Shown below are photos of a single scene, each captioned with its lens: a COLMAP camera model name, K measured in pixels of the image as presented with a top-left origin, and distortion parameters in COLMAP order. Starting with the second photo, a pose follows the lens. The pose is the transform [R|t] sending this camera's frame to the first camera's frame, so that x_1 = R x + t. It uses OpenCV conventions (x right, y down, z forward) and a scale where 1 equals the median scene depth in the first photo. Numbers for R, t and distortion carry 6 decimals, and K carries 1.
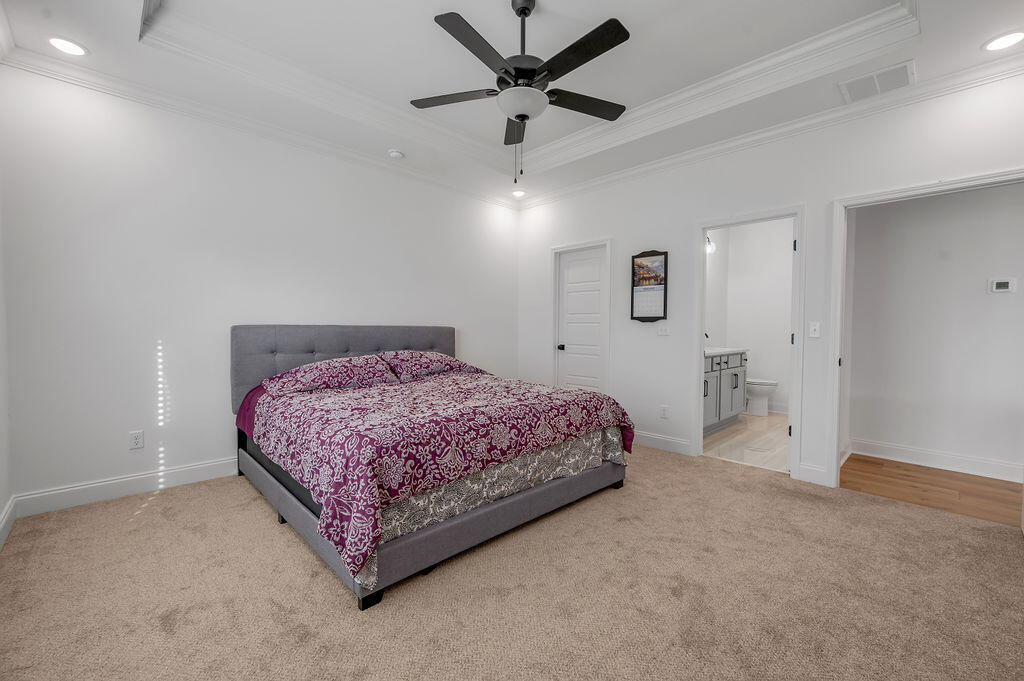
lens RADIAL K [[428.5, 0, 512.0], [0, 428.5, 340.5], [0, 0, 1]] dist [-0.002147, -0.000092]
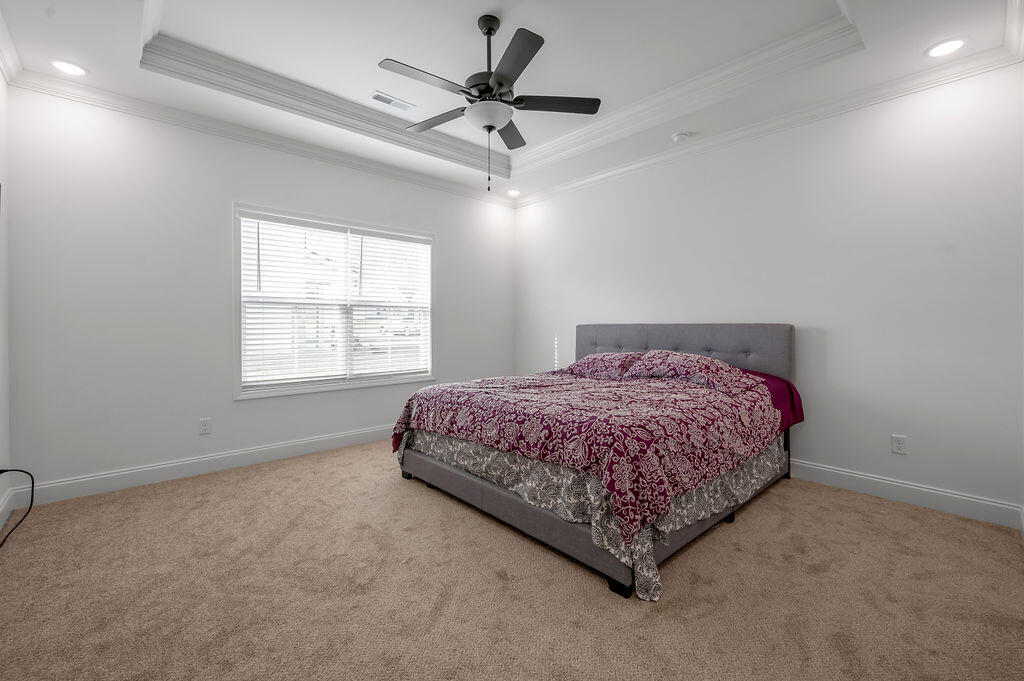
lens RADIAL K [[435.0, 0, 511.9], [0, 435.0, 327.2], [0, 0, 1]] dist [0.014740, -0.000147]
pose [[-0.050538, -0.003490, -0.998716, 1.037911], [-0.027437, 0.999621, -0.002105, -0.022079], [0.998345, 0.027296, -0.050614, 1.052817]]
